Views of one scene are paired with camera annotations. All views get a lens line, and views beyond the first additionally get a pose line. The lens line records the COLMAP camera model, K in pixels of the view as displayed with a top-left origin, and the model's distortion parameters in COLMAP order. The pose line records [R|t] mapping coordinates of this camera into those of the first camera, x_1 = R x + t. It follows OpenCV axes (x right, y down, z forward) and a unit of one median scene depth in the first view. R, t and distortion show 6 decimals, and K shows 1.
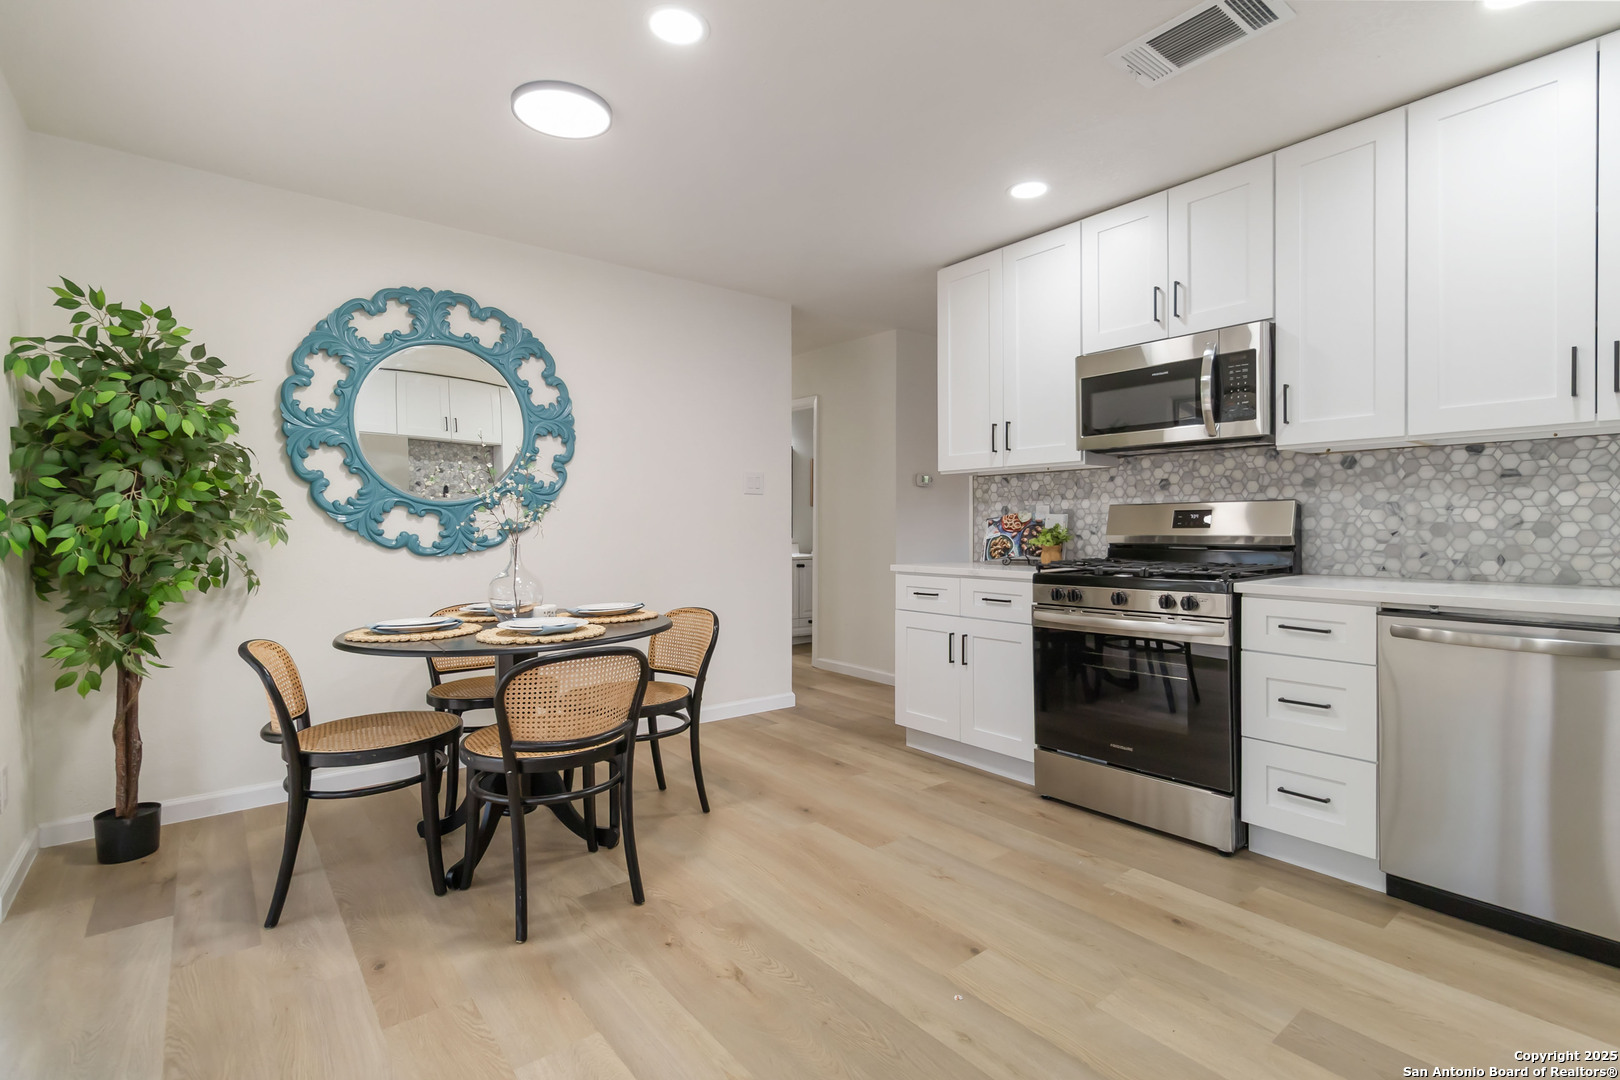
lens RADIAL K [[763.2, 0, 813.8], [0, 763.2, 514.1], [0, 0, 1]] dist [0.002945, 0.000310]
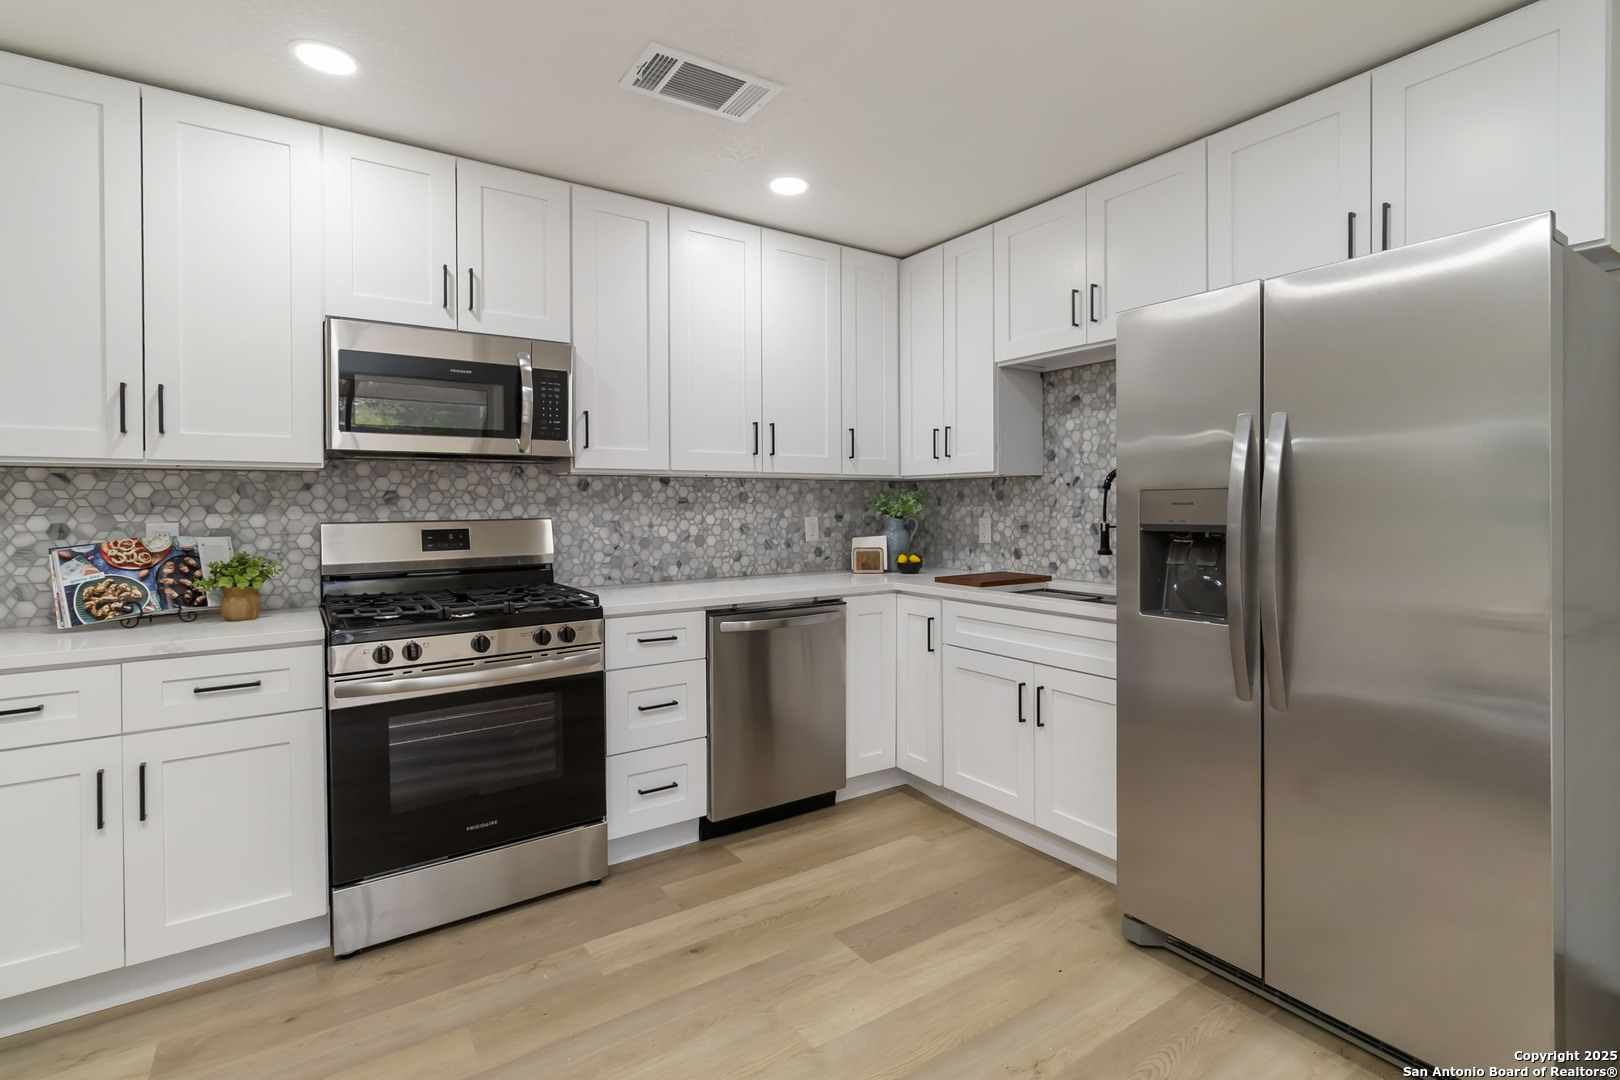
lens RADIAL K [[783.5, 0, 813.8], [0, 783.5, 494.2], [0, 0, 1]] dist [0.003097, 0.000273]
pose [[0.066769, 0.015842, 0.997643, -0.407704], [-0.006754, 0.999858, -0.015426, -0.038177], [-0.997746, -0.005708, 0.066867, 0.576308]]
